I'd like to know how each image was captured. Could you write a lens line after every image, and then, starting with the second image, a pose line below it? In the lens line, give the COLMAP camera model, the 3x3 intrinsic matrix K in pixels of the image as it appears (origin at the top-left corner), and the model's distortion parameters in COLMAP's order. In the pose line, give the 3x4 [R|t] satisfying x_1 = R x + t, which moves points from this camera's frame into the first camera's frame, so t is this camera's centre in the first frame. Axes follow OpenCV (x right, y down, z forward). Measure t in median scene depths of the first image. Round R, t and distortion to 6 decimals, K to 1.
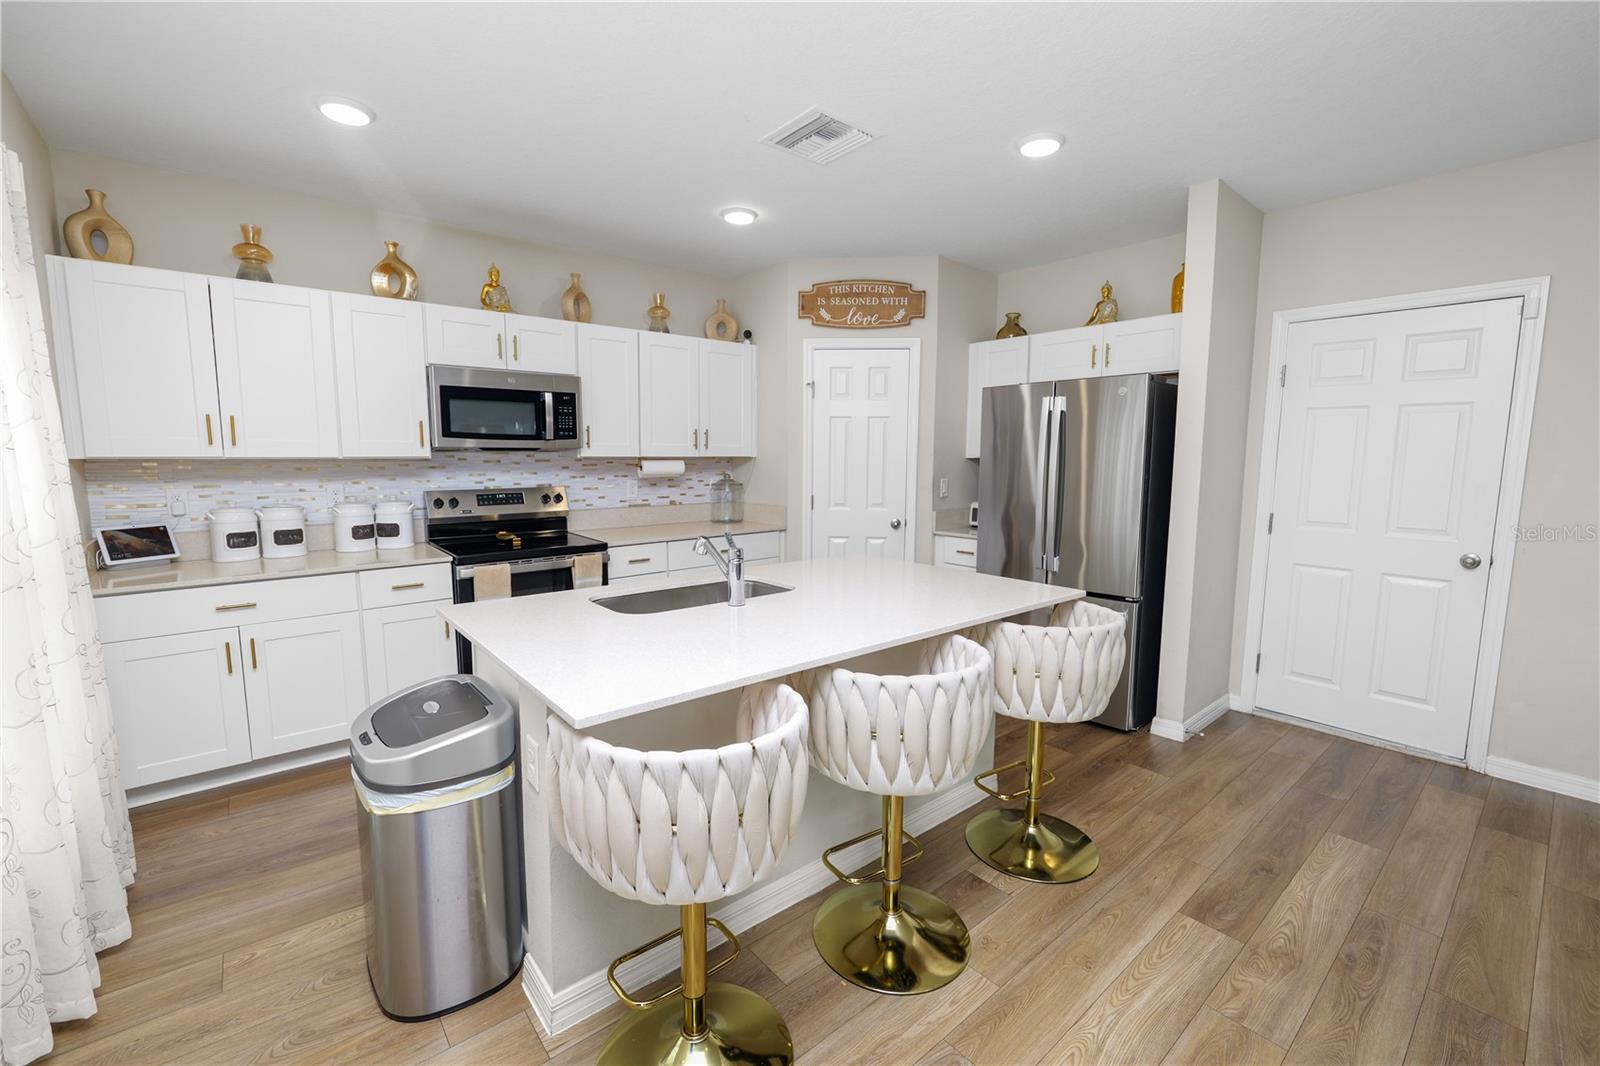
lens RADIAL K [[661.5, 0, 798.0], [0, 661.5, 528.3], [0, 0, 1]] dist [-0.011440, 0.000746]
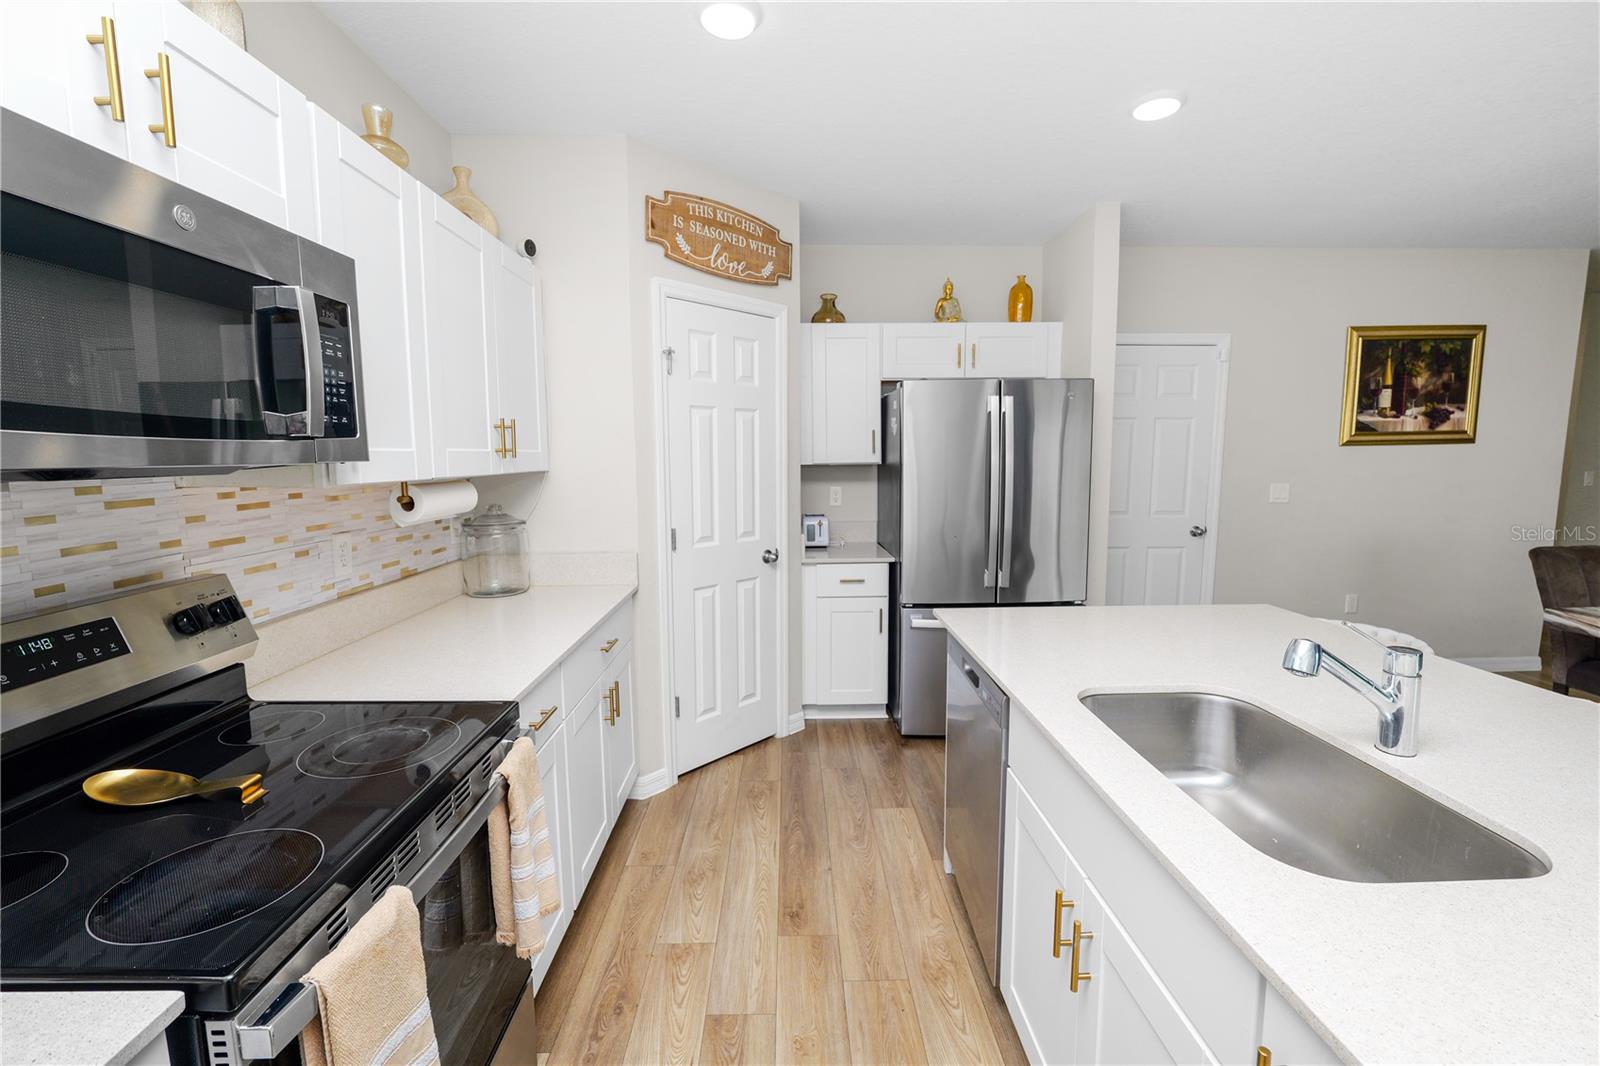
lens RADIAL K [[661.5, 0, 798.0], [0, 661.5, 528.3], [0, 0, 1]] dist [-0.011440, 0.000746]
pose [[0.624813, -0.097319, 0.774685, -0.476359], [0.096287, 0.994232, 0.047240, -0.083824], [-0.774814, 0.045076, 0.630580, 0.615557]]
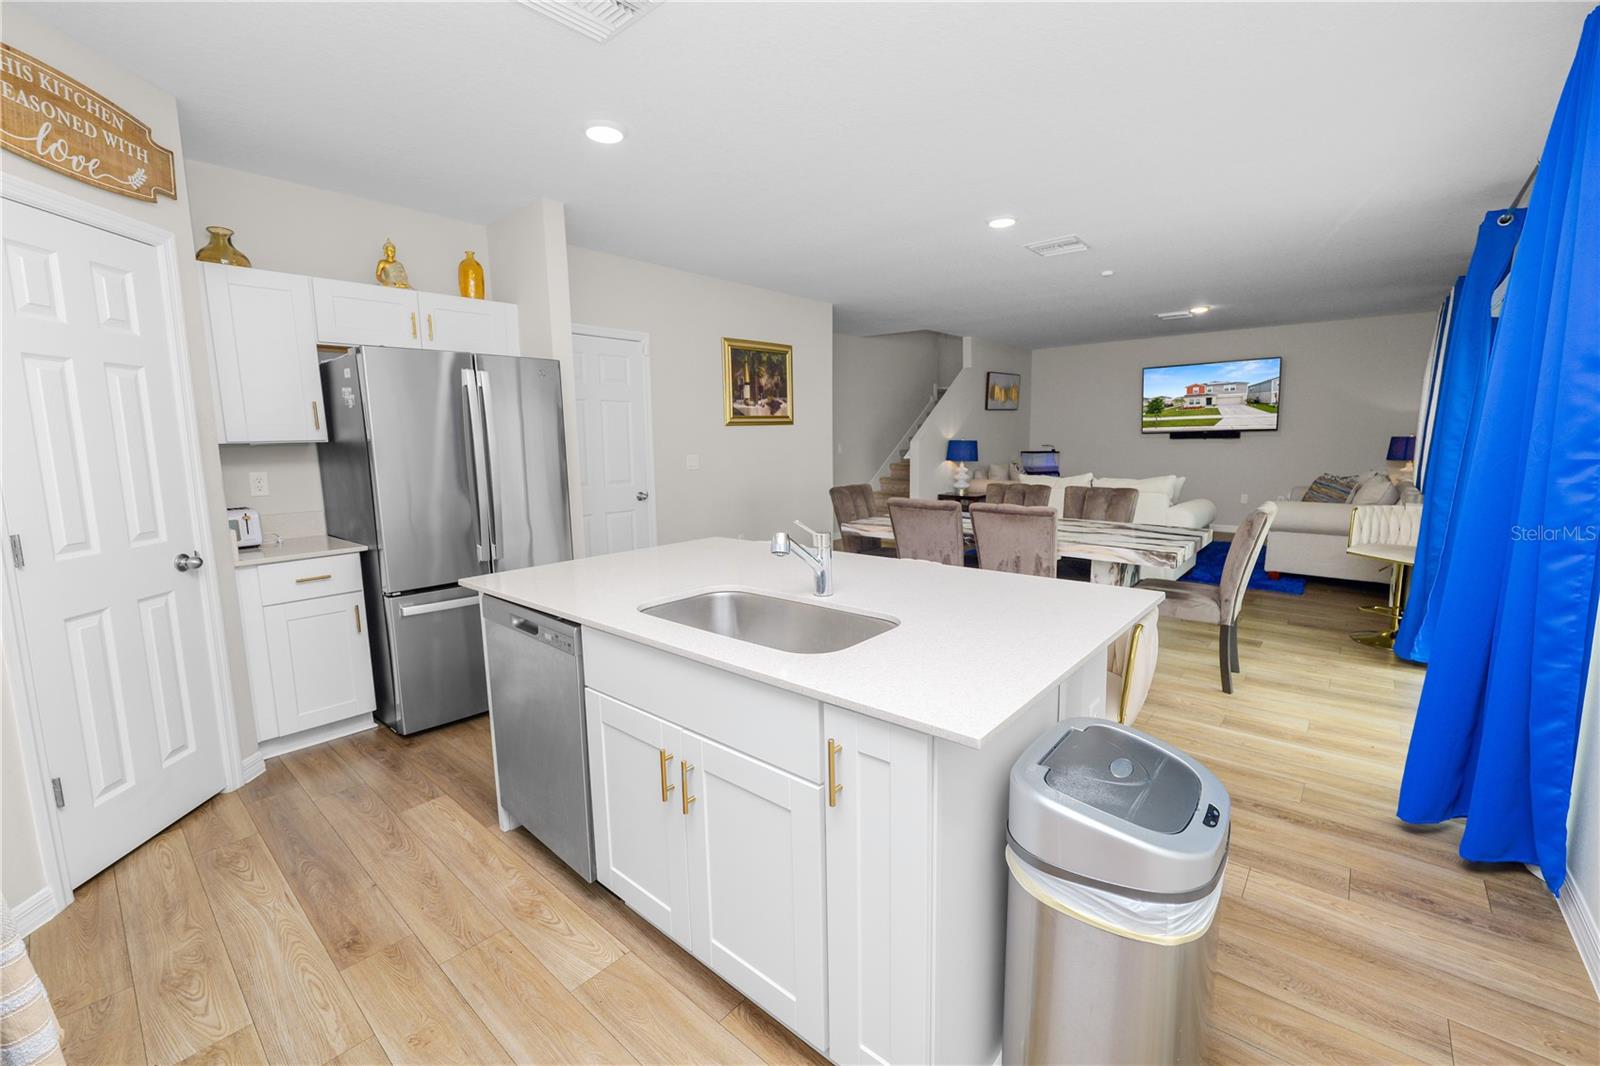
lens RADIAL K [[661.5, 0, 798.0], [0, 661.5, 528.3], [0, 0, 1]] dist [-0.011440, 0.000746]
pose [[-0.161044, -0.139498, 0.977039, -0.567129], [0.121767, 0.979589, 0.159933, -0.073341], [-0.979407, 0.144728, -0.140770, 0.682727]]
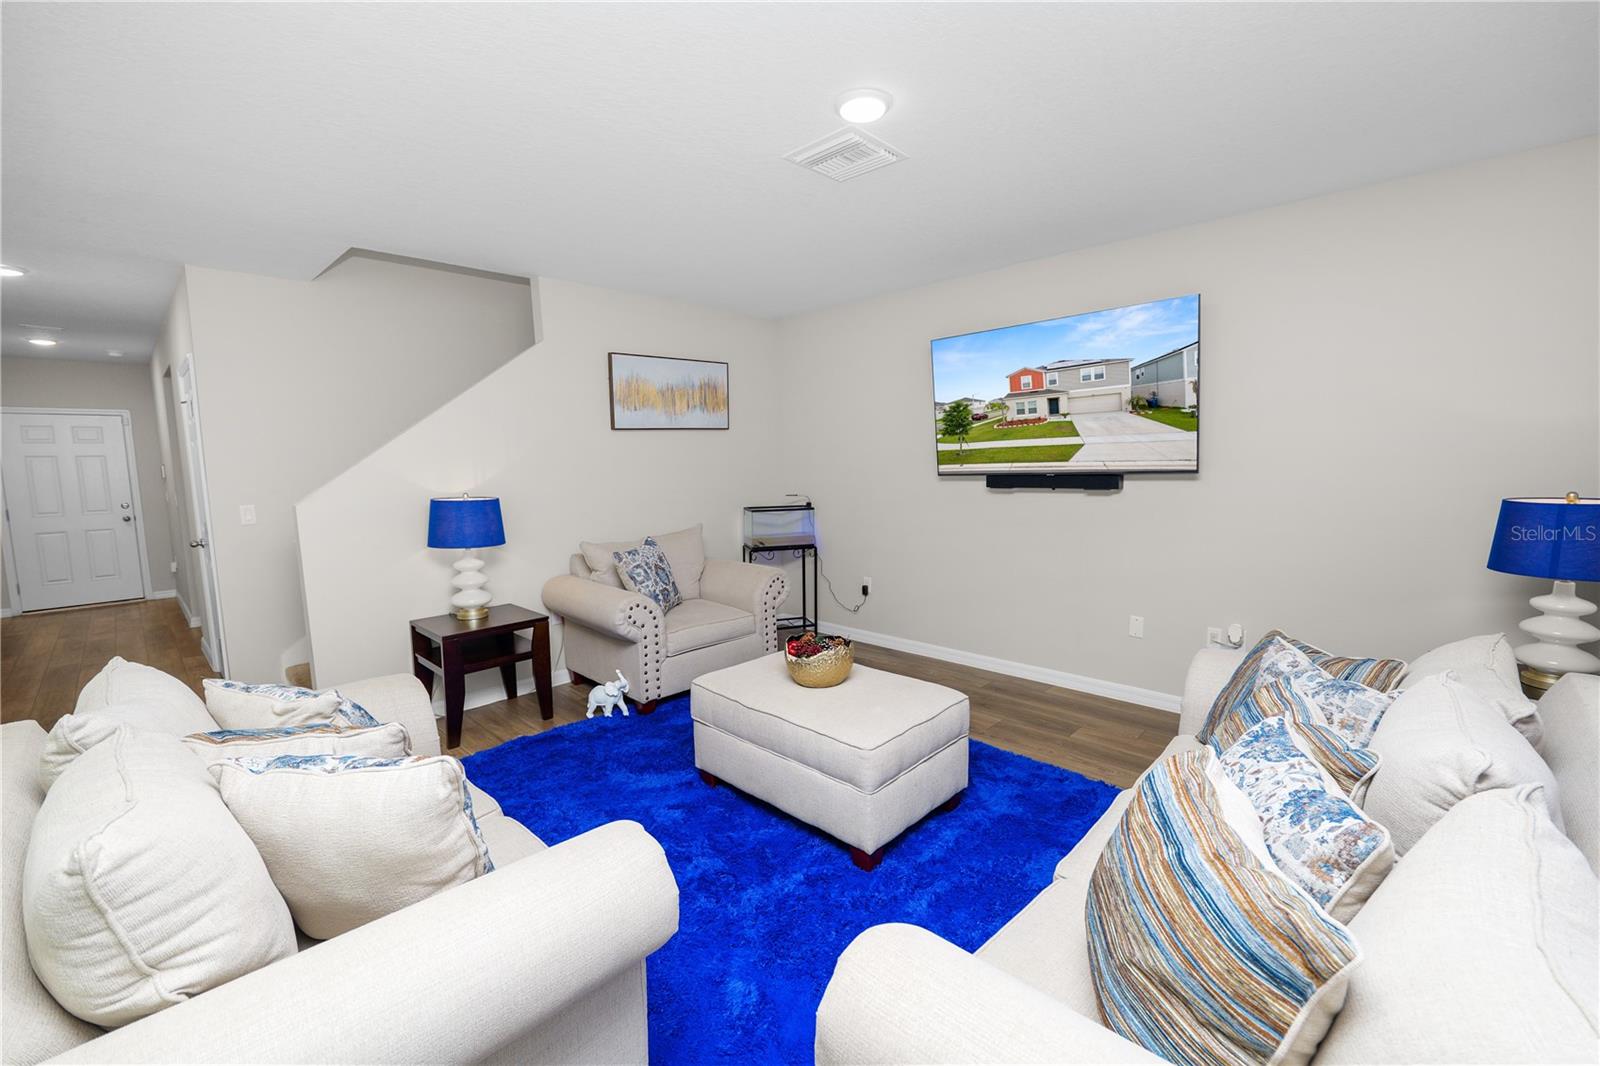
lens RADIAL K [[661.5, 0, 798.0], [0, 661.5, 528.3], [0, 0, 1]] dist [-0.011440, 0.000746]
pose [[-0.128446, -0.102911, 0.986362, 0.624414], [0.129212, 0.984386, 0.119531, 0.058670], [-0.983263, 0.142803, -0.113144, -0.690273]]
